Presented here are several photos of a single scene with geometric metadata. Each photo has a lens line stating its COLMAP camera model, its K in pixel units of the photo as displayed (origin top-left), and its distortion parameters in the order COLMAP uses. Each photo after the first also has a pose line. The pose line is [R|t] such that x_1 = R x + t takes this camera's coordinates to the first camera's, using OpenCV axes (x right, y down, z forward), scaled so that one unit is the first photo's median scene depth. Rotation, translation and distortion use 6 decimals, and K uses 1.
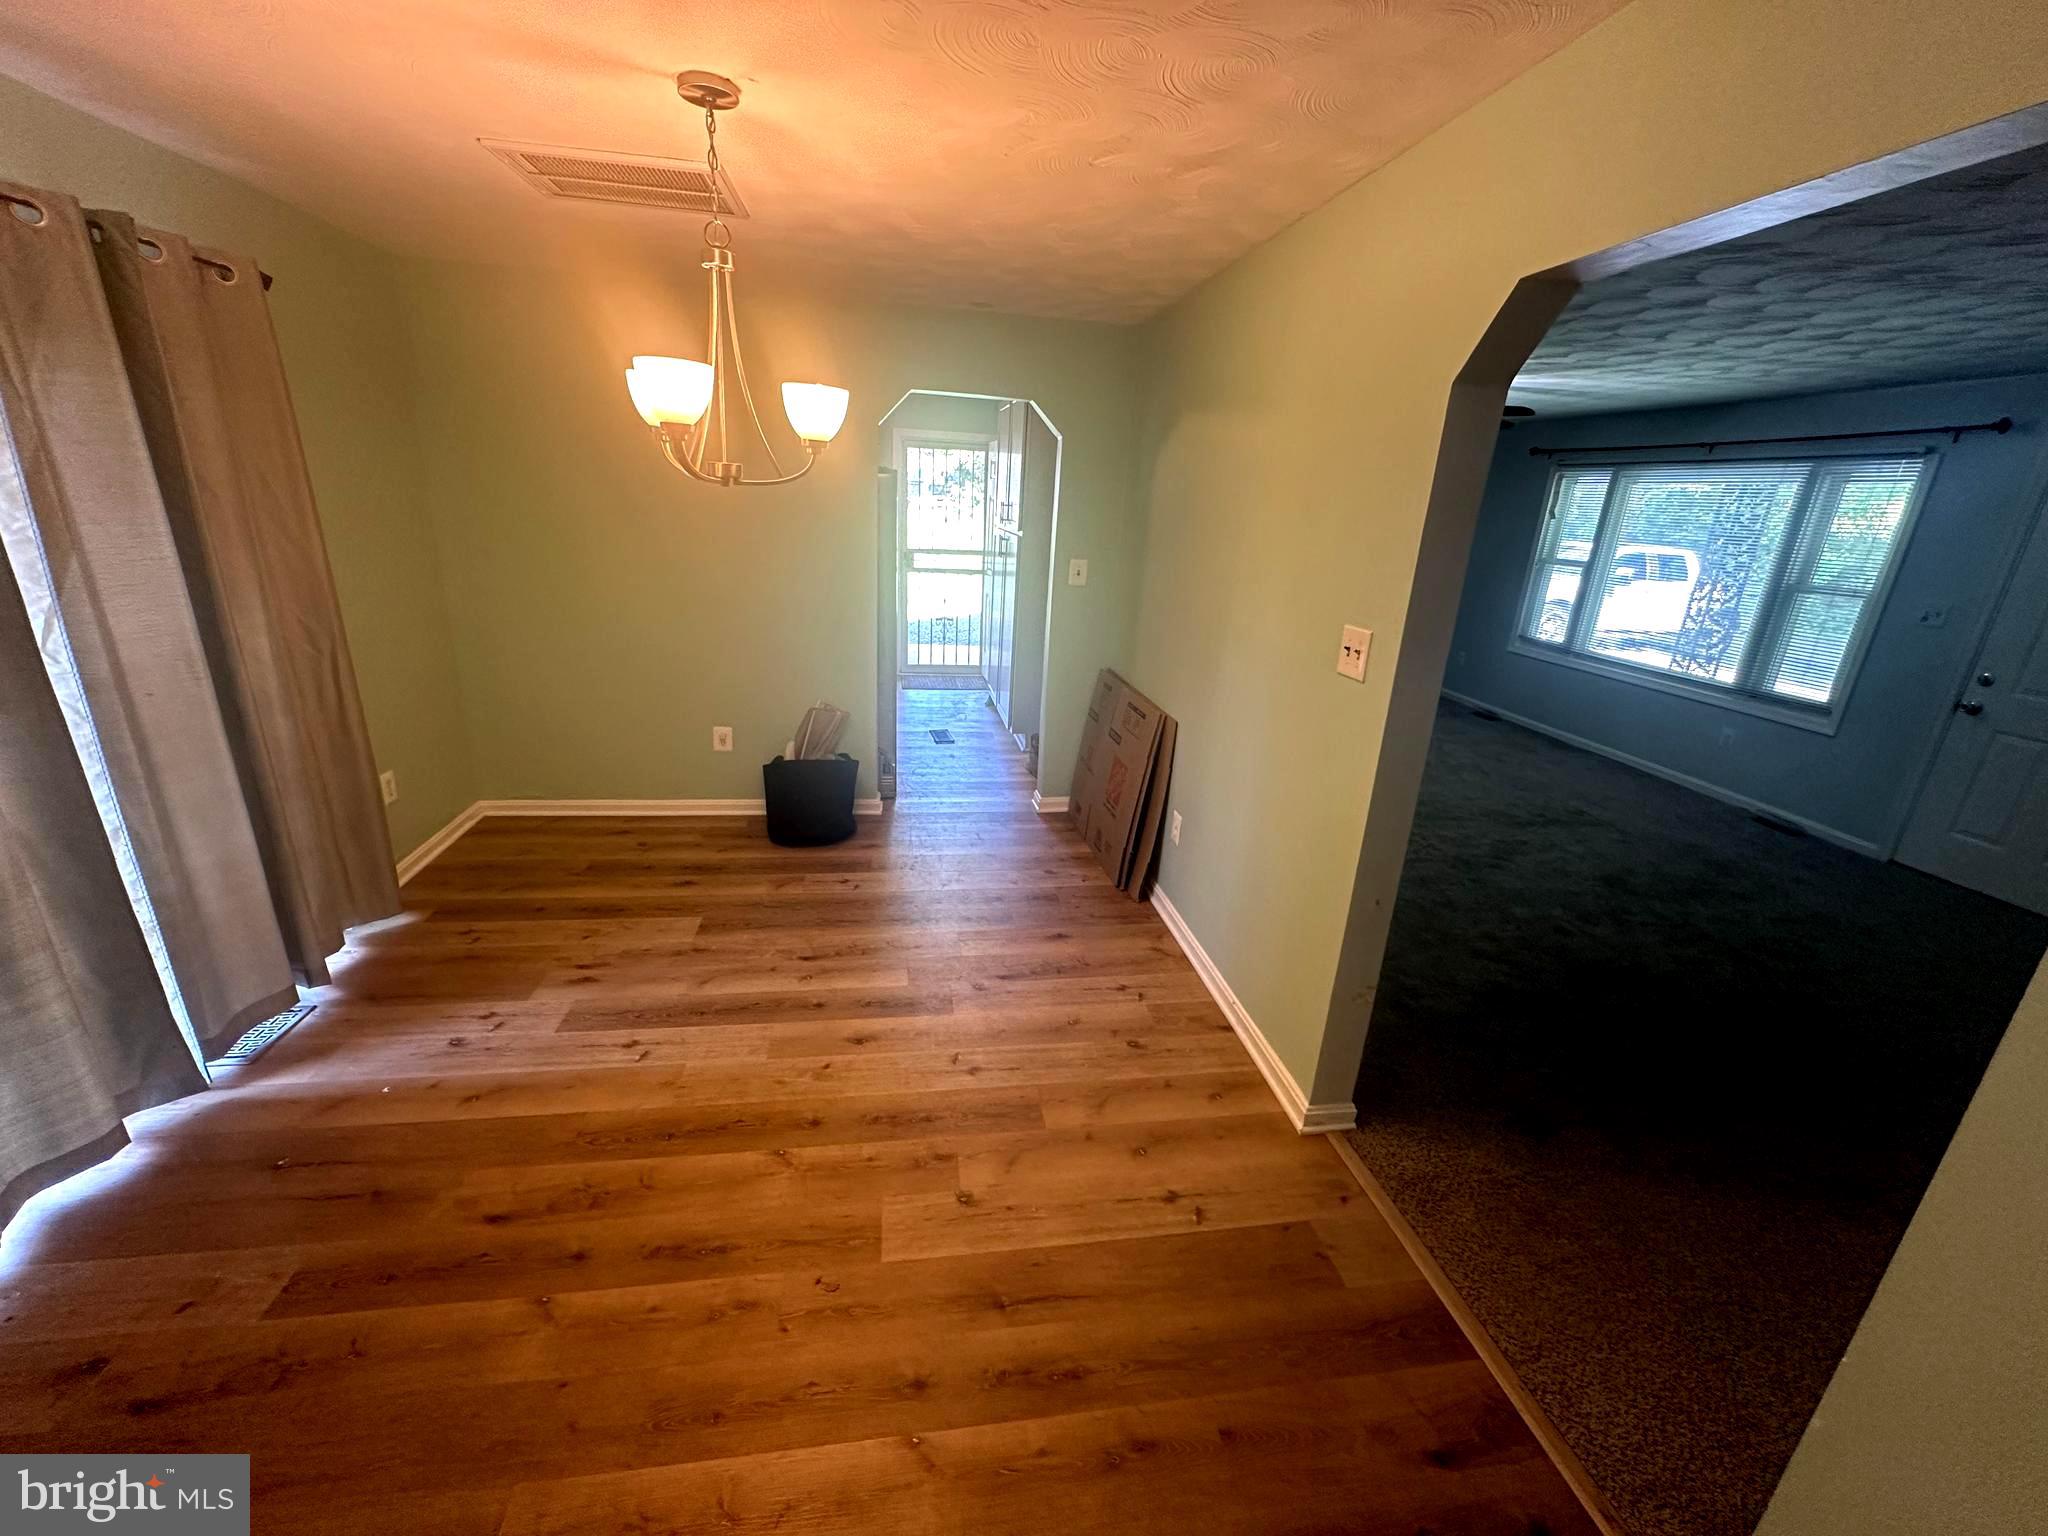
lens RADIAL K [[814.7, 0, 1023.2], [0, 814.7, 769.0], [0, 0, 1]] dist [-0.002512, 0.000661]
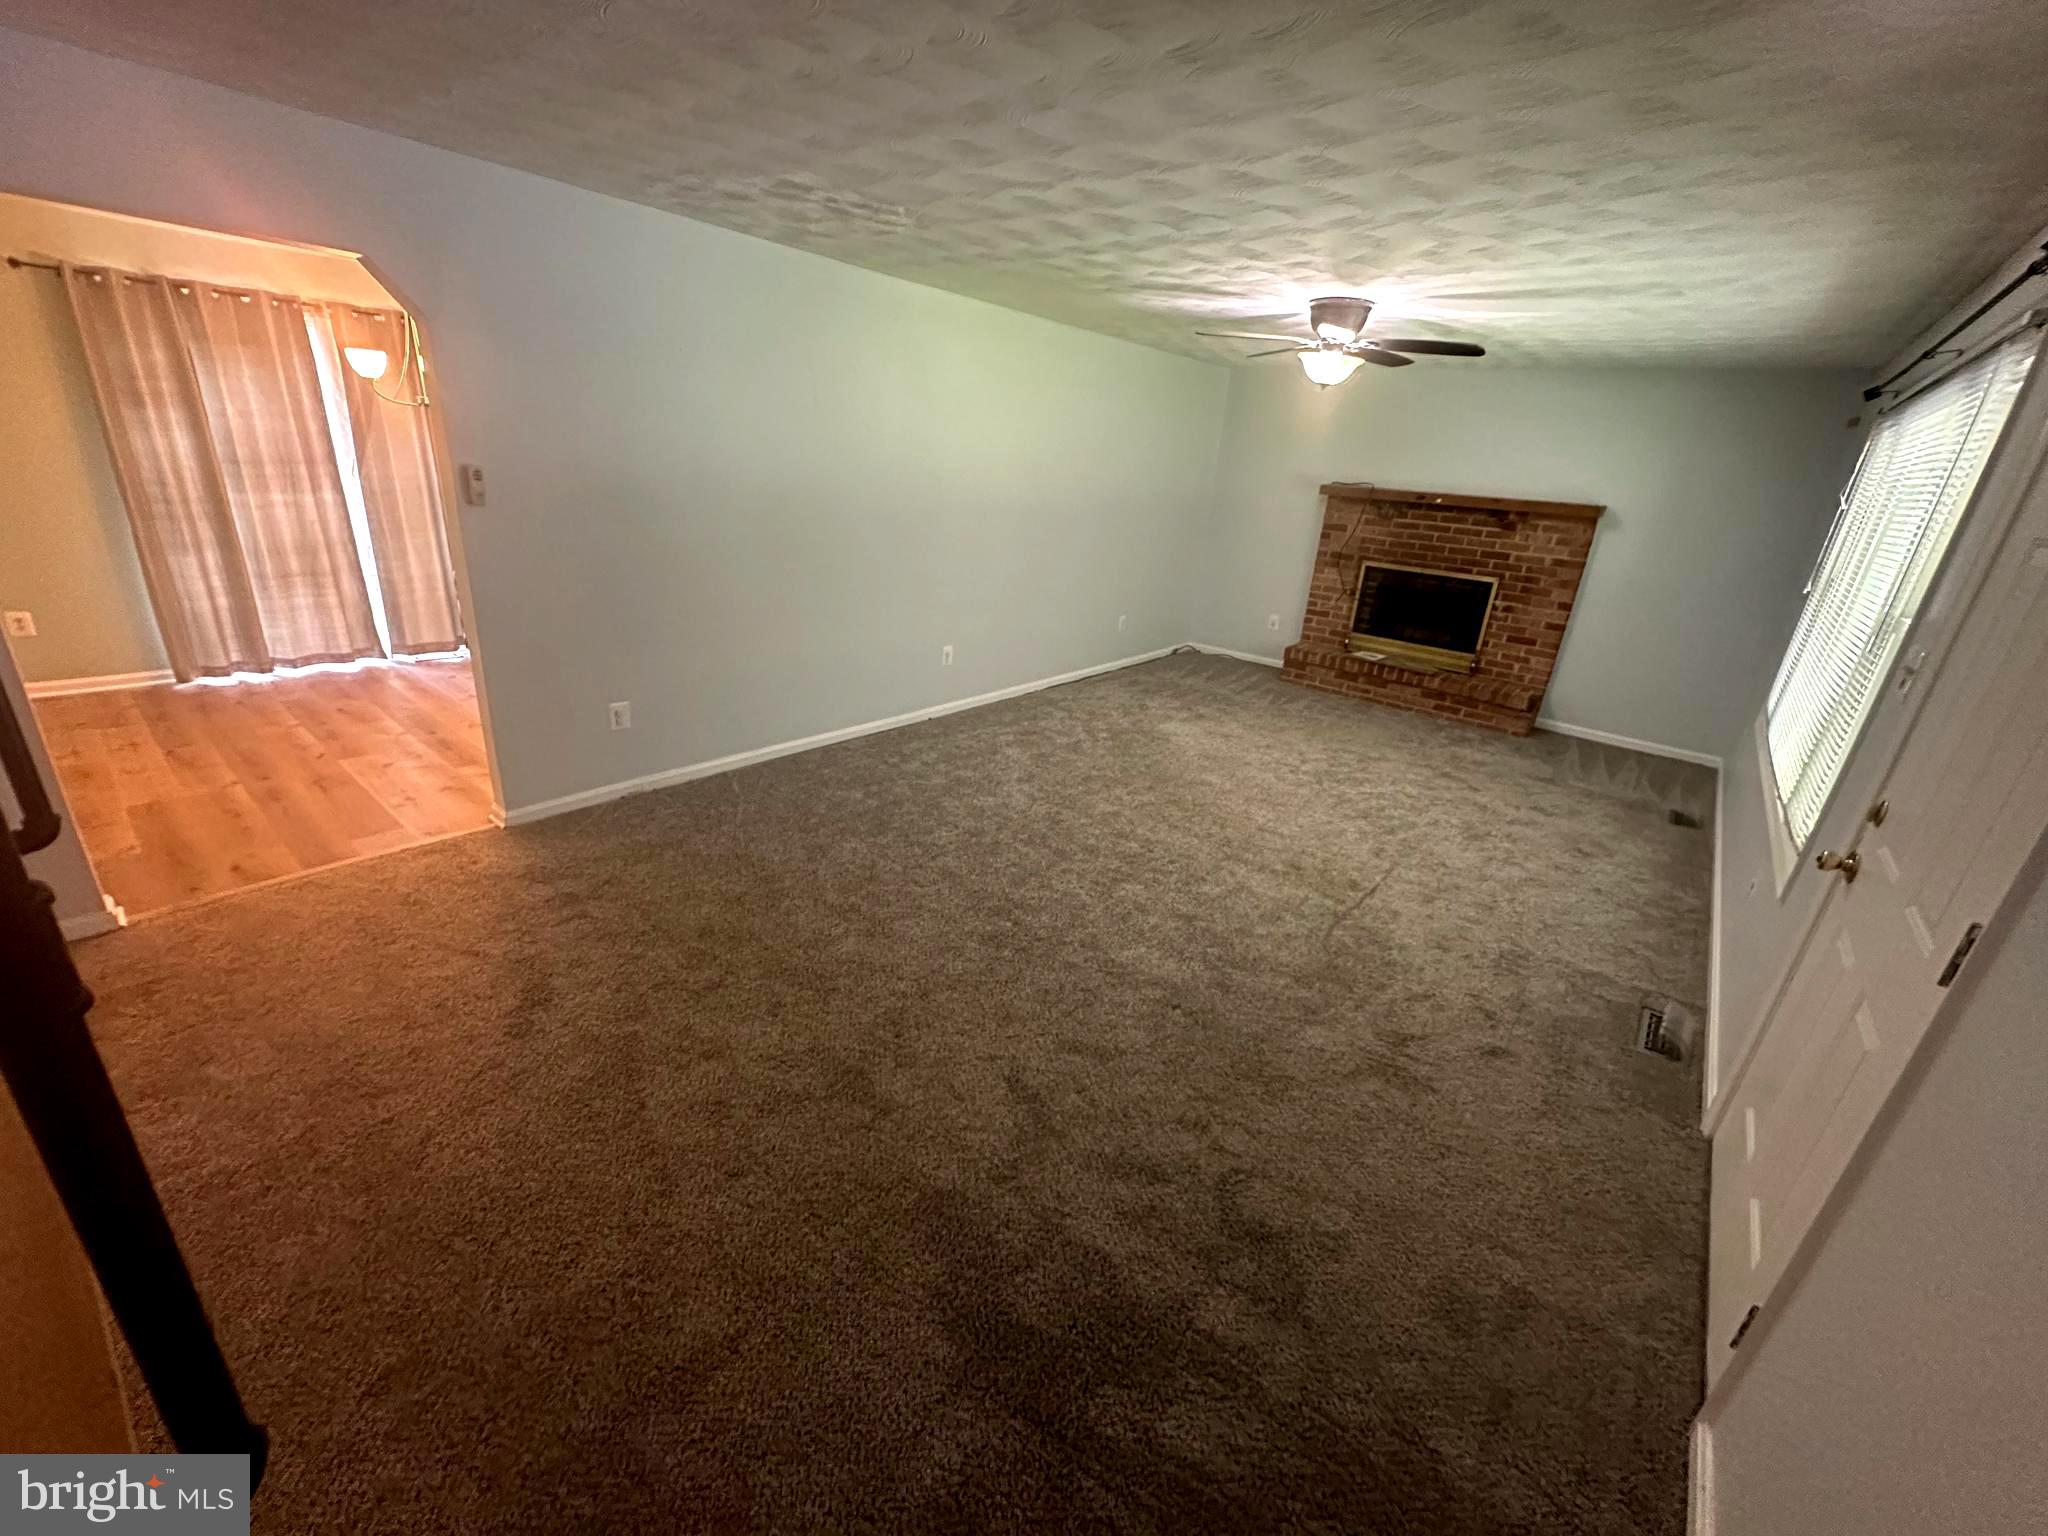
lens RADIAL K [[814.7, 0, 1023.2], [0, 814.7, 769.0], [0, 0, 1]] dist [-0.002512, 0.000661]
pose [[0.660446, 0.267601, -0.701570, 2.009729], [-0.279436, 0.954822, 0.101143, -0.086359], [0.696941, 0.129244, 0.705386, 0.577594]]
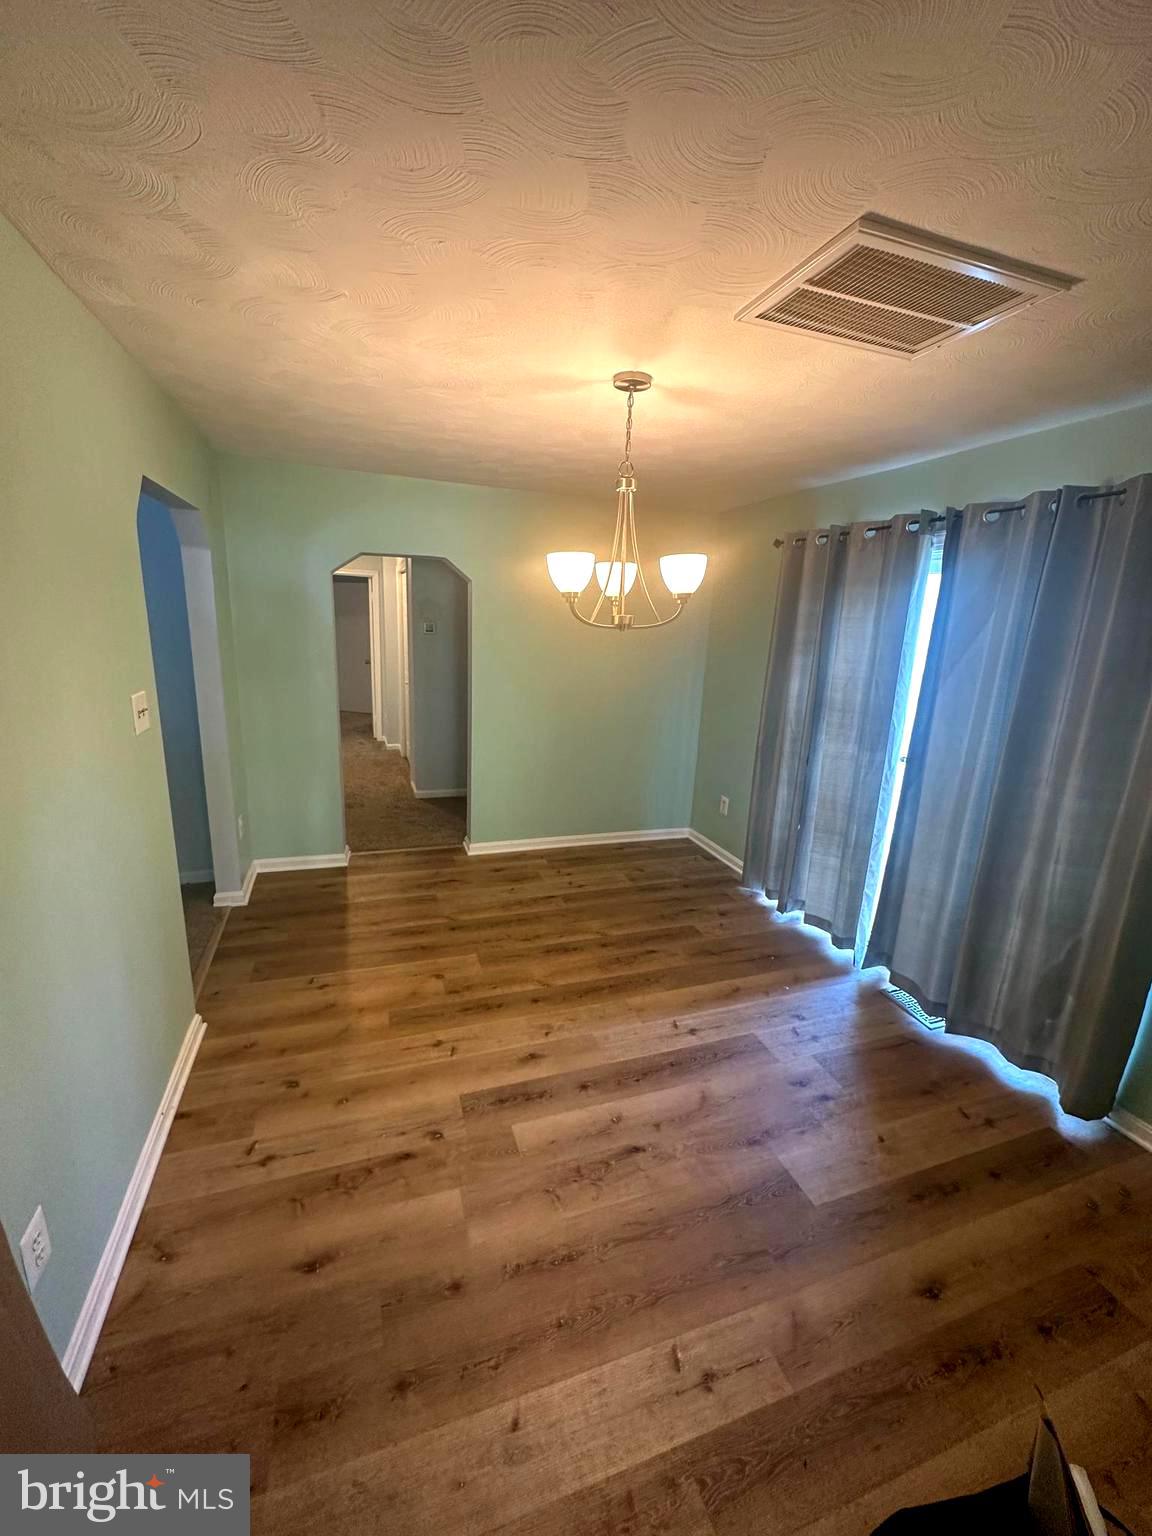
lens RADIAL K [[611.7, 0, 566.6], [0, 611.7, 766.4], [0, 0, 1]] dist [0.000788, -0.000428]
pose [[-0.980801, -0.051215, -0.188167, -0.058016], [-0.143903, 0.841278, 0.521099, -0.574711], [0.131613, 0.538172, -0.832496, 1.671576]]
